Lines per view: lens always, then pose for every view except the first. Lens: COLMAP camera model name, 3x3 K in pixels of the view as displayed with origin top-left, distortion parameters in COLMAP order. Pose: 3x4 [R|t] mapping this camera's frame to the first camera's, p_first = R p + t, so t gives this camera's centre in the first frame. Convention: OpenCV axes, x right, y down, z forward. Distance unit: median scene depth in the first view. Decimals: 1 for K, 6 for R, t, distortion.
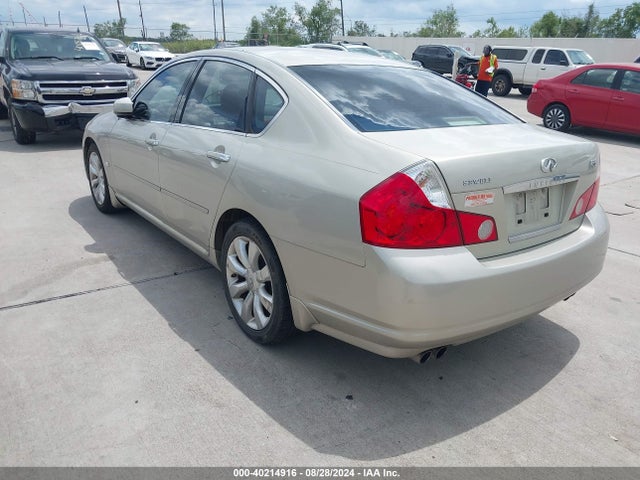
lens RADIAL K [[522.3, 0, 322.8], [0, 522.3, 245.2], [0, 0, 1]] dist [0.012295, -0.013110]
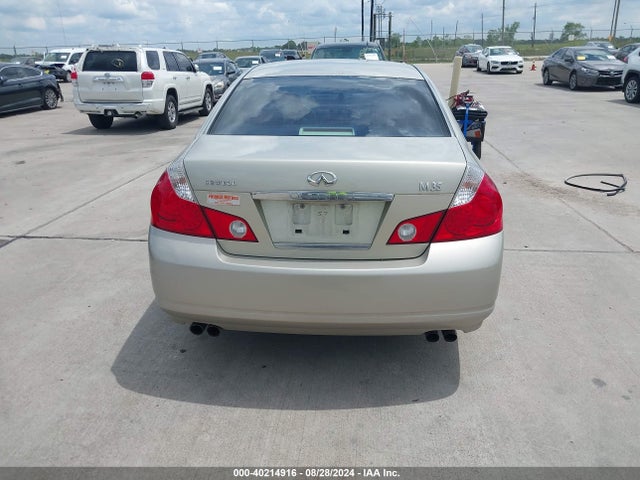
lens RADIAL K [[522.3, 0, 322.6], [0, 522.3, 243.2], [0, 0, 1]] dist [0.012295, -0.013110]
pose [[0.753566, 0.183216, -0.631324, 0.937738], [-0.188457, 0.980275, 0.059537, -0.081562], [0.629780, 0.074112, 0.773230, 0.224009]]
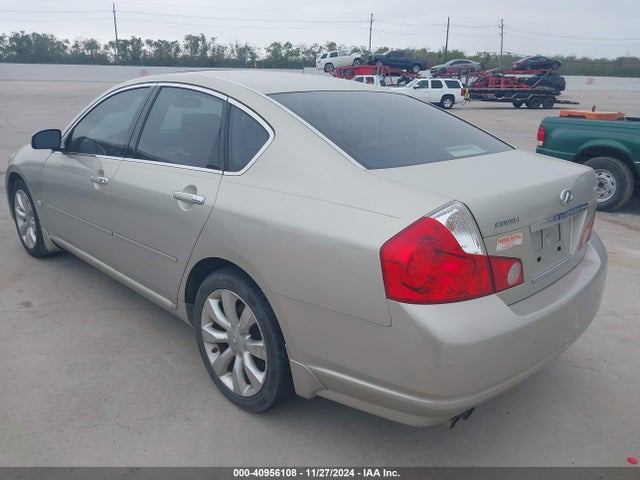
lens RADIAL K [[522.3, 0, 319.0], [0, 522.3, 236.8], [0, 0, 1]] dist [0.012295, -0.013110]
pose [[0.990441, -0.048433, 0.129151, -0.108895], [0.054513, 0.997545, -0.043962, -0.058632], [-0.126705, 0.050582, 0.990650, 0.125170]]
